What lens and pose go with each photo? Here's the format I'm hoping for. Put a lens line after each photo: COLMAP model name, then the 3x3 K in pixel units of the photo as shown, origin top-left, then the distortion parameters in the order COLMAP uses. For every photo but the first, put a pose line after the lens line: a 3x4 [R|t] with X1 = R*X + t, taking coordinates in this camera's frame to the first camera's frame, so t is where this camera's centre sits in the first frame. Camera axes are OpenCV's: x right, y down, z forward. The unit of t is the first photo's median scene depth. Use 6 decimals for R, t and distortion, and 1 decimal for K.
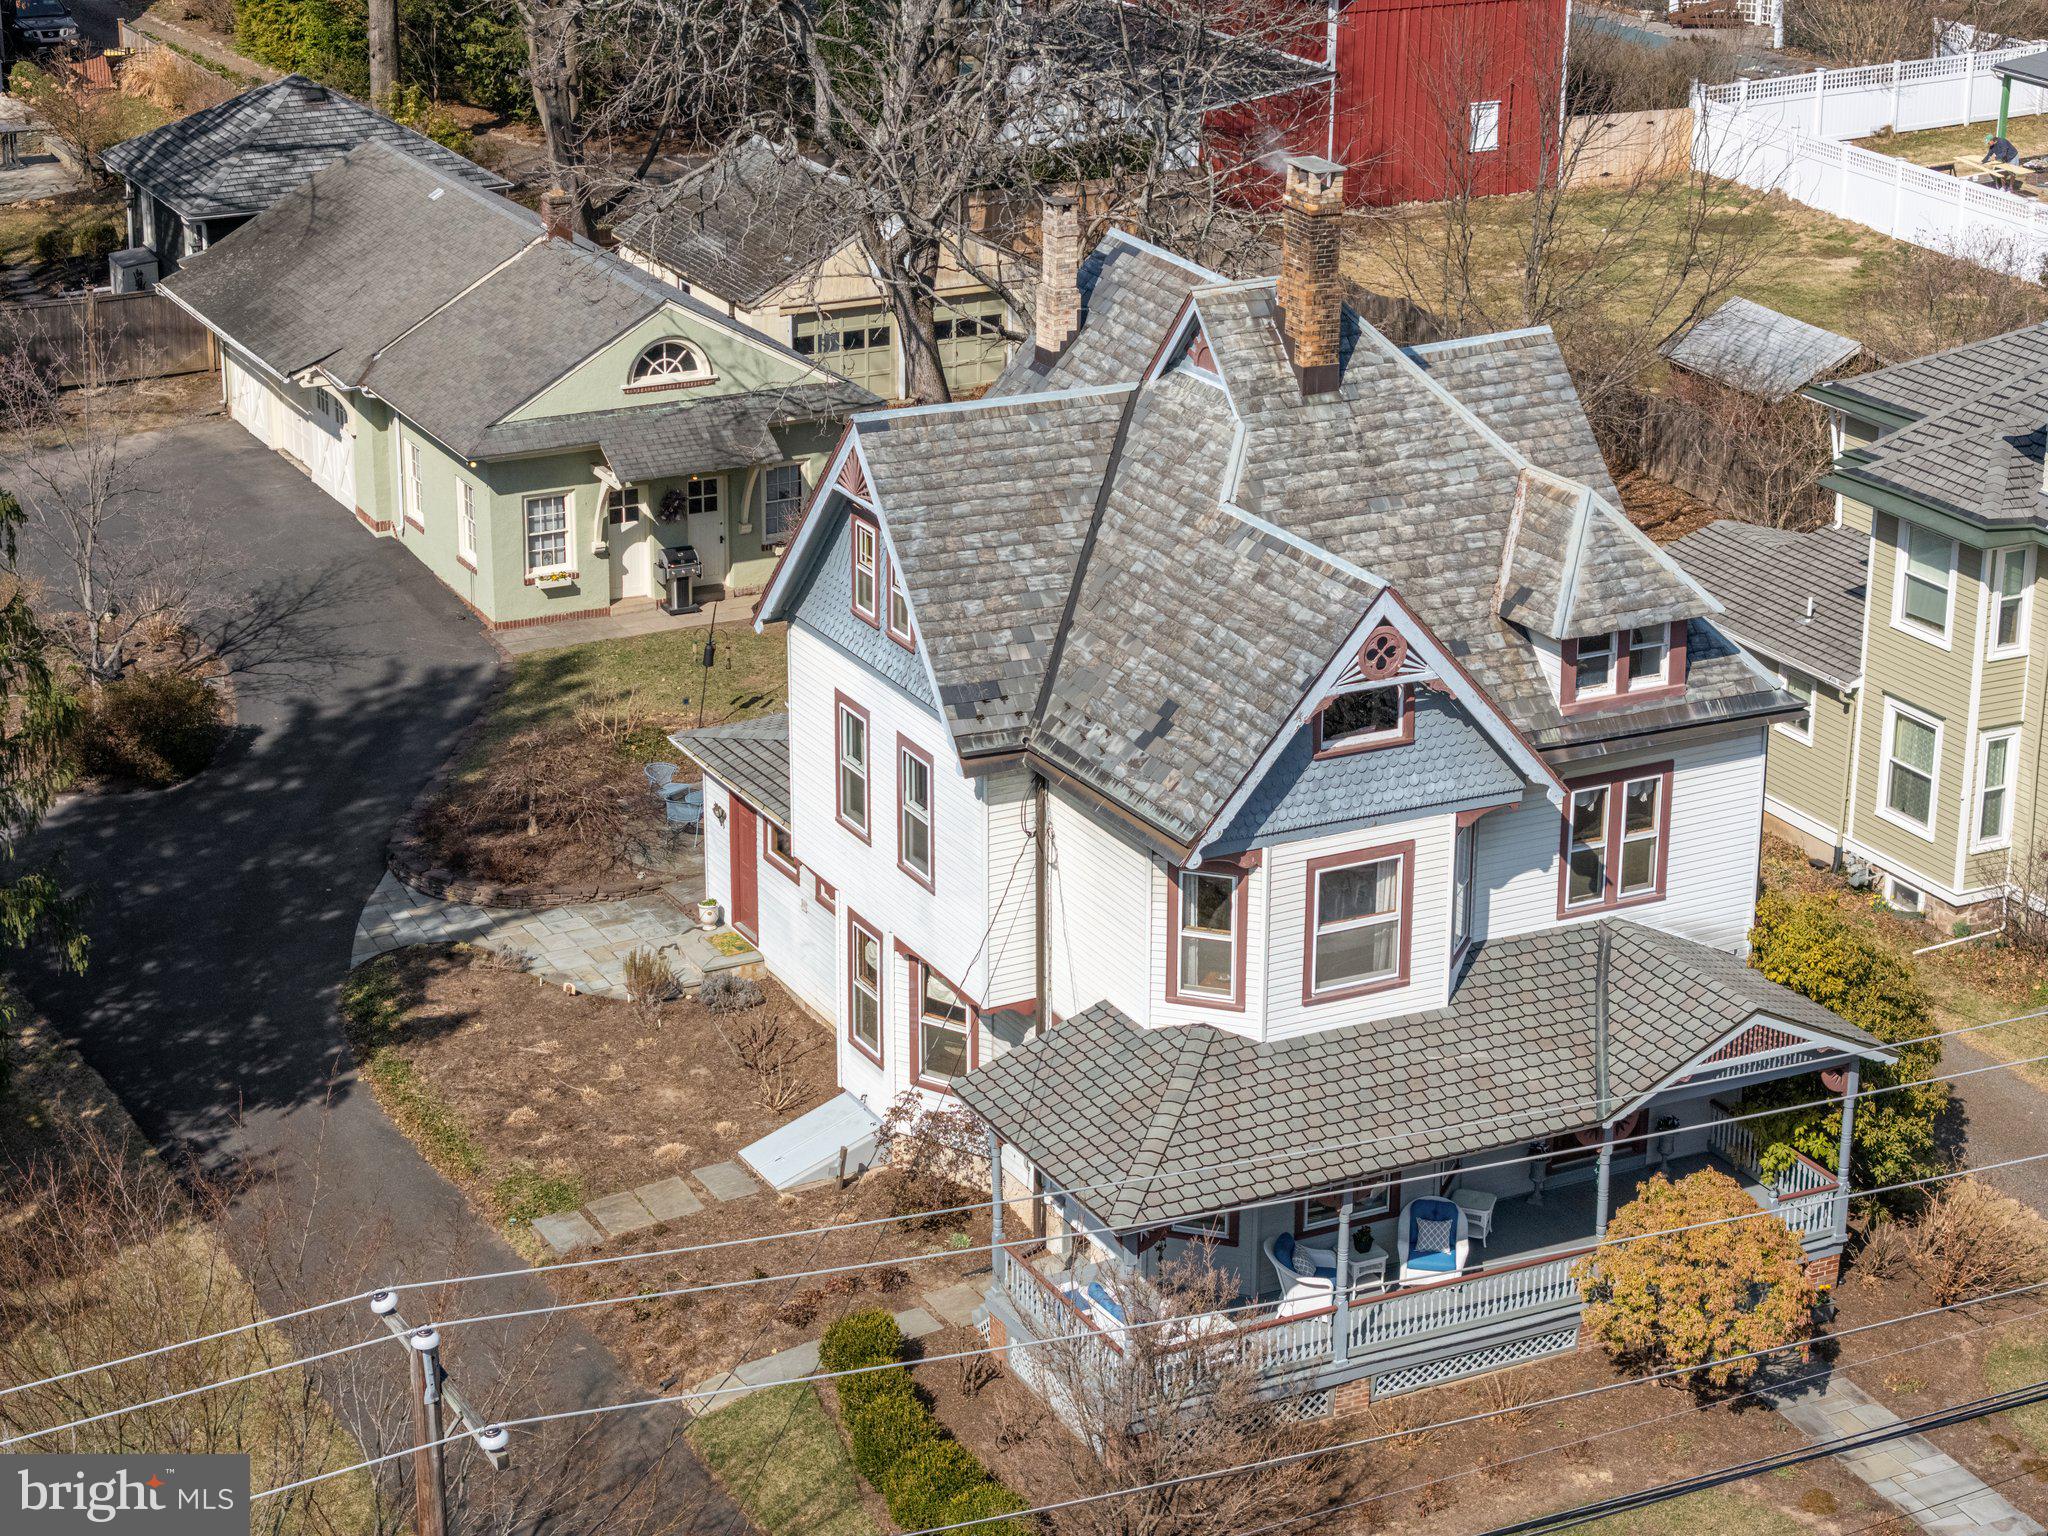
lens RADIAL K [[4081.9, 0, 1019.0], [0, 4081.9, 757.9], [0, 0, 1]] dist [0.007787, 0.000000]
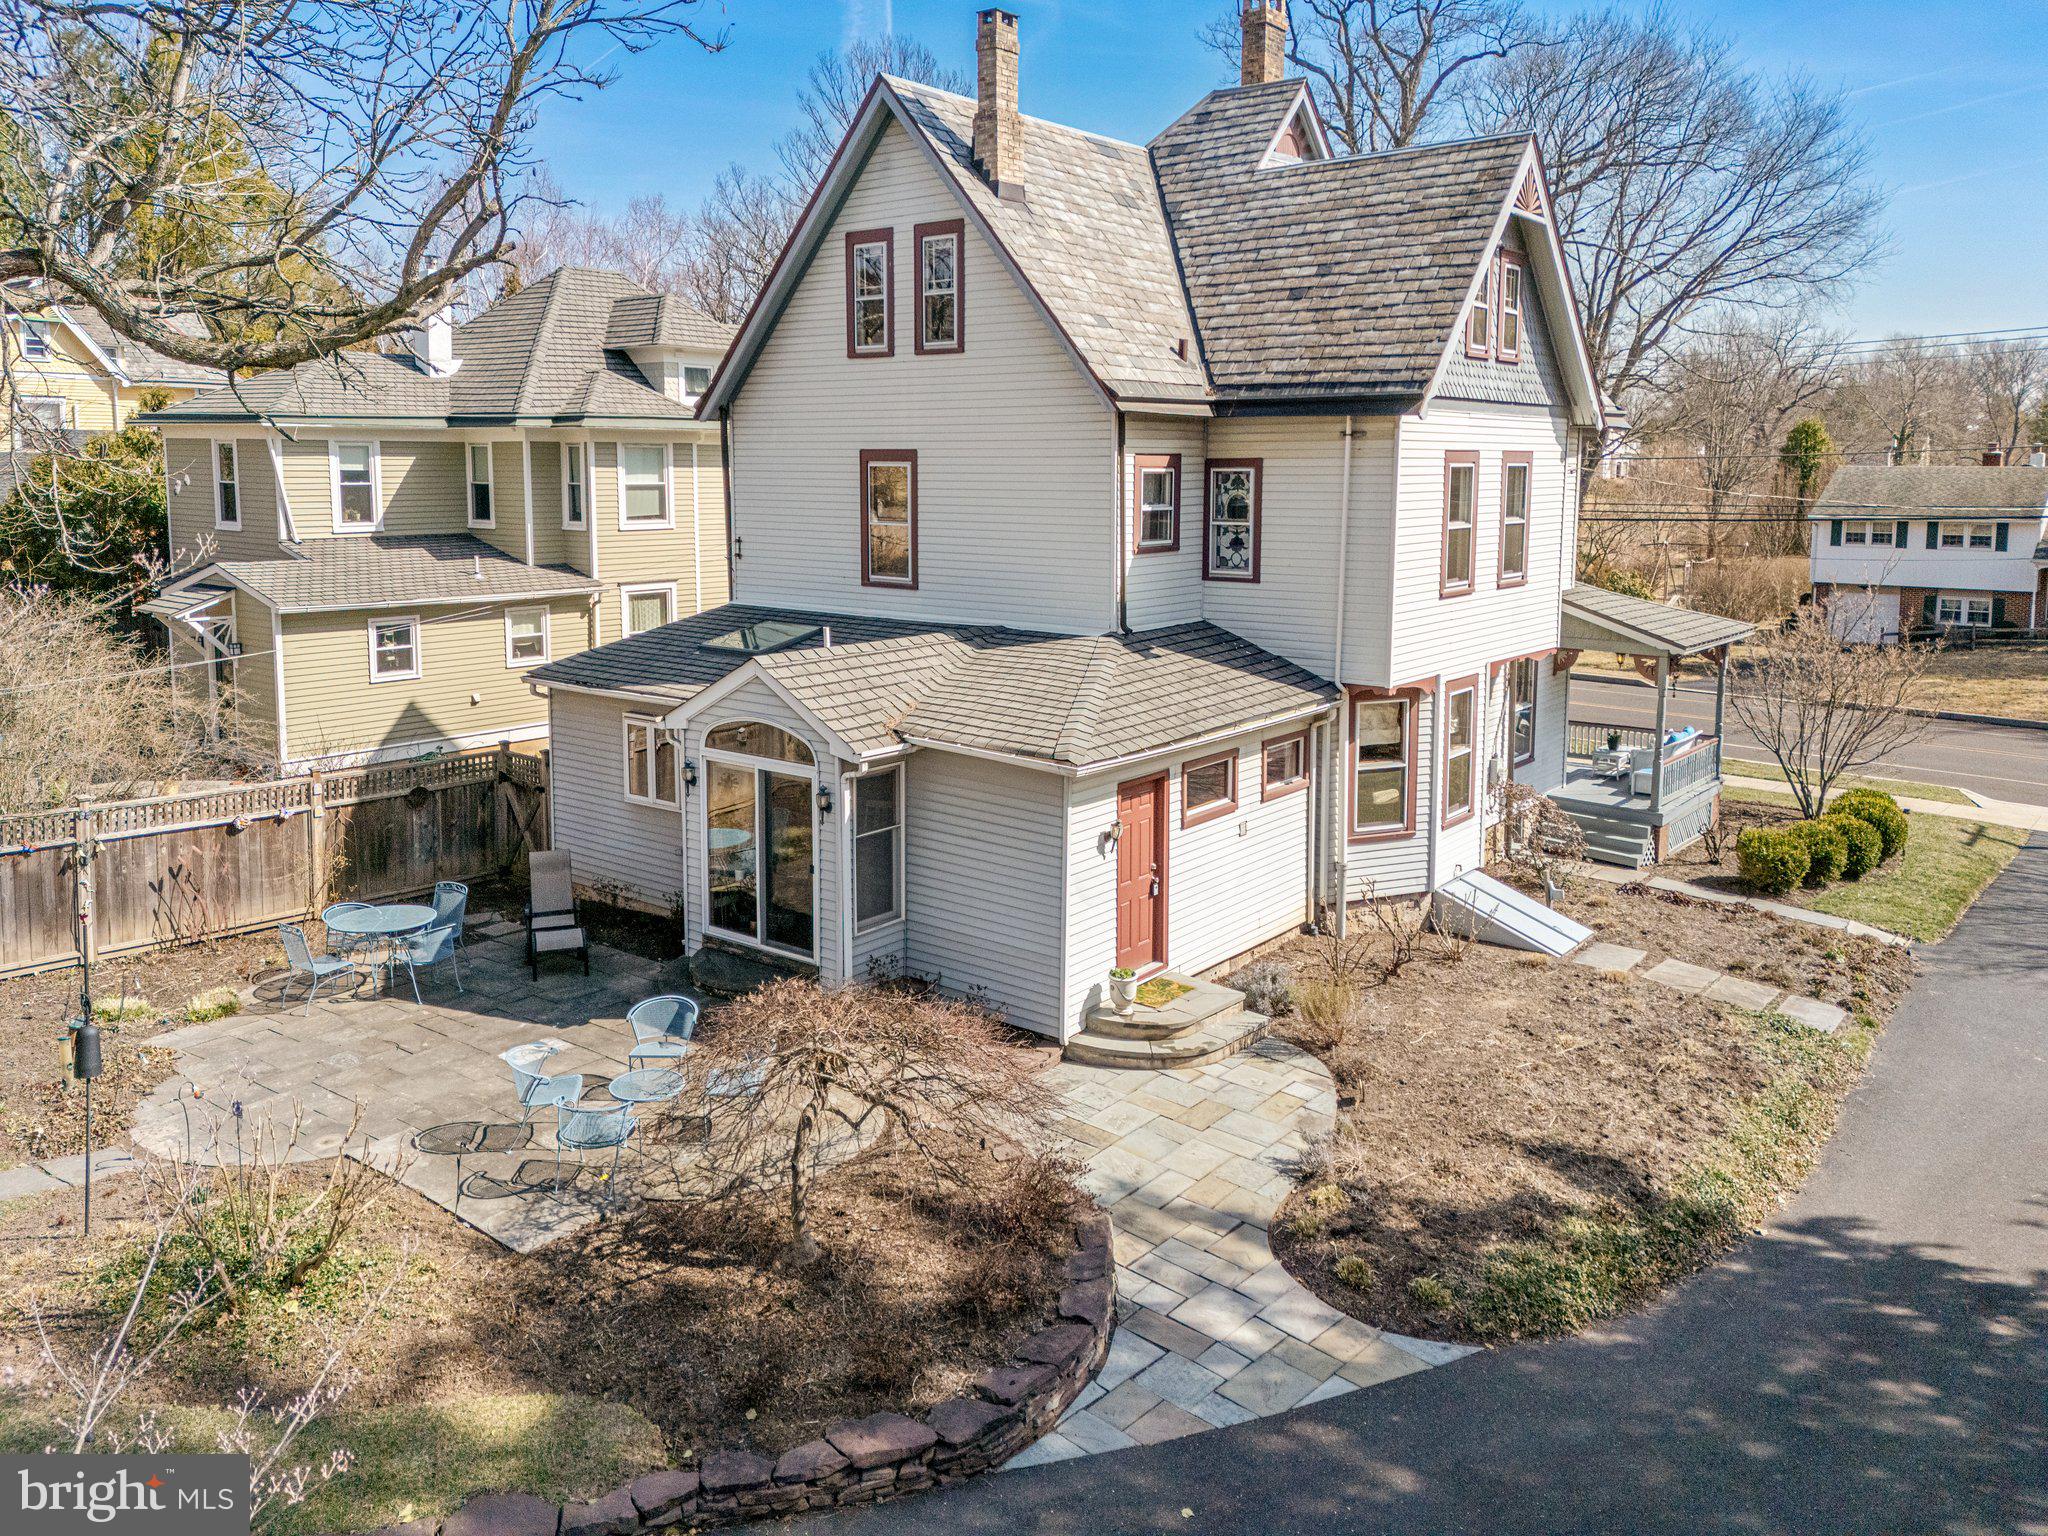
lens RADIAL K [[1489.7, 0, 1016.4], [0, 1489.7, 772.4], [0, 0, 1]] dist [0.069189, -0.025594]
pose [[-0.417155, -0.188079, 0.889161, -0.308184], [0.300522, 0.894772, 0.330258, -0.090331], [-0.857711, 0.404981, -0.316737, 1.154999]]
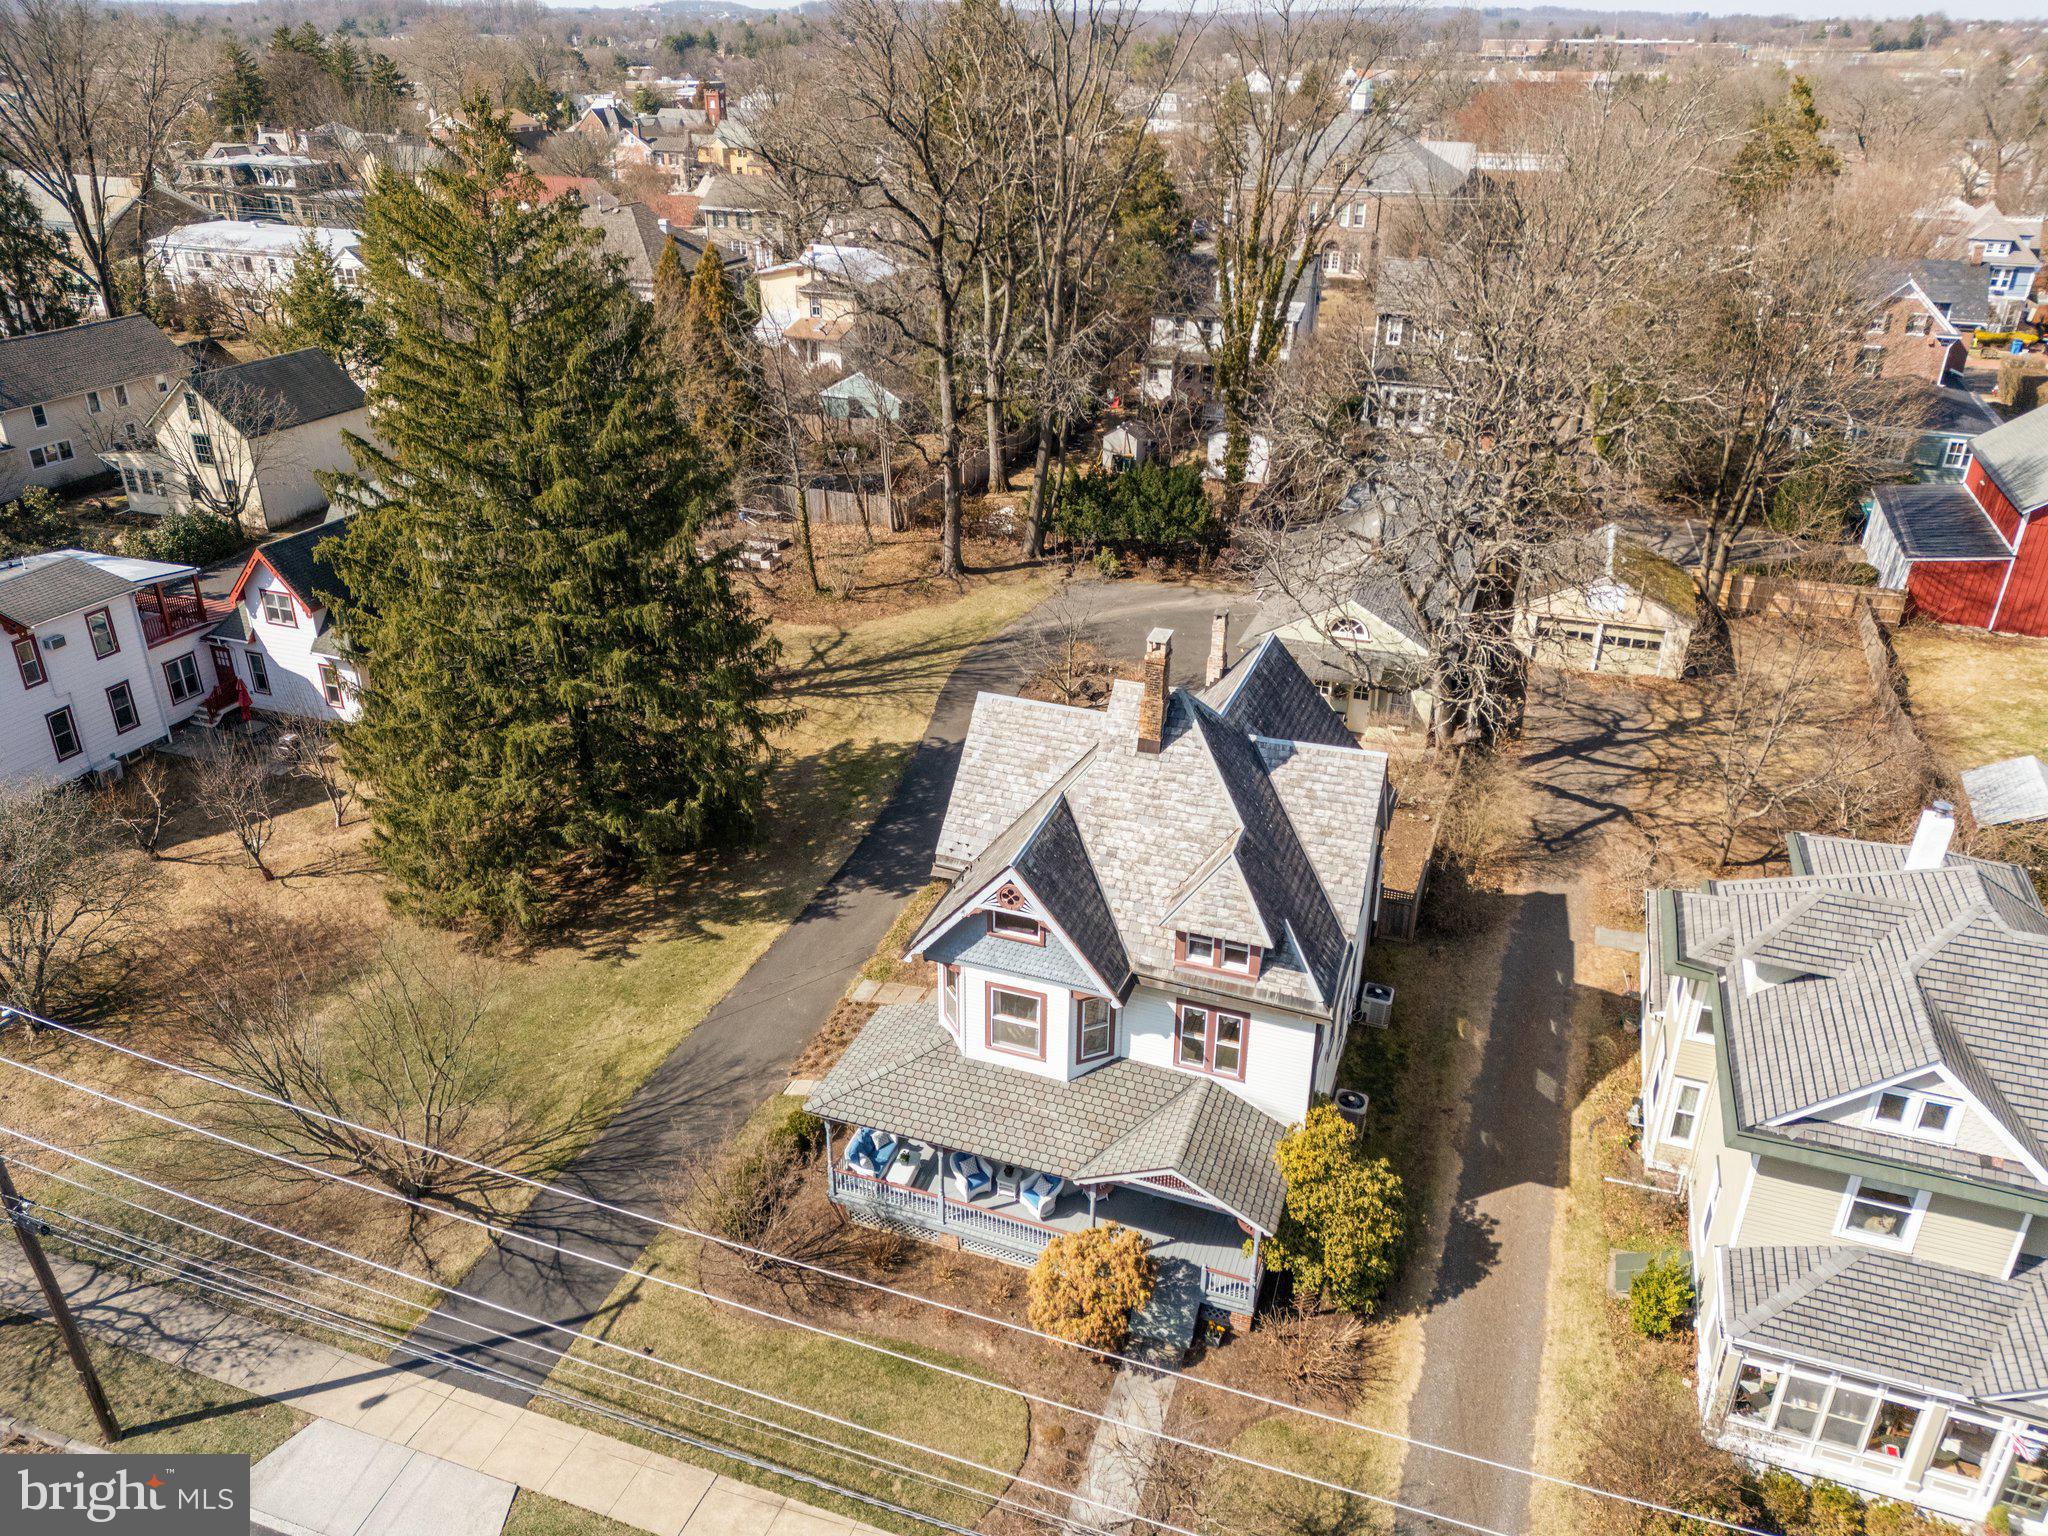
lens RADIAL K [[1489.7, 0, 1021.7], [0, 1489.7, 760.7], [0, 0, 1]] dist [0.069189, -0.025594]
pose [[0.679124, 0.321659, -0.659793, 0.433266], [-0.256289, 0.946209, 0.197494, -0.183314], [0.687828, 0.034975, 0.725031, 0.413972]]
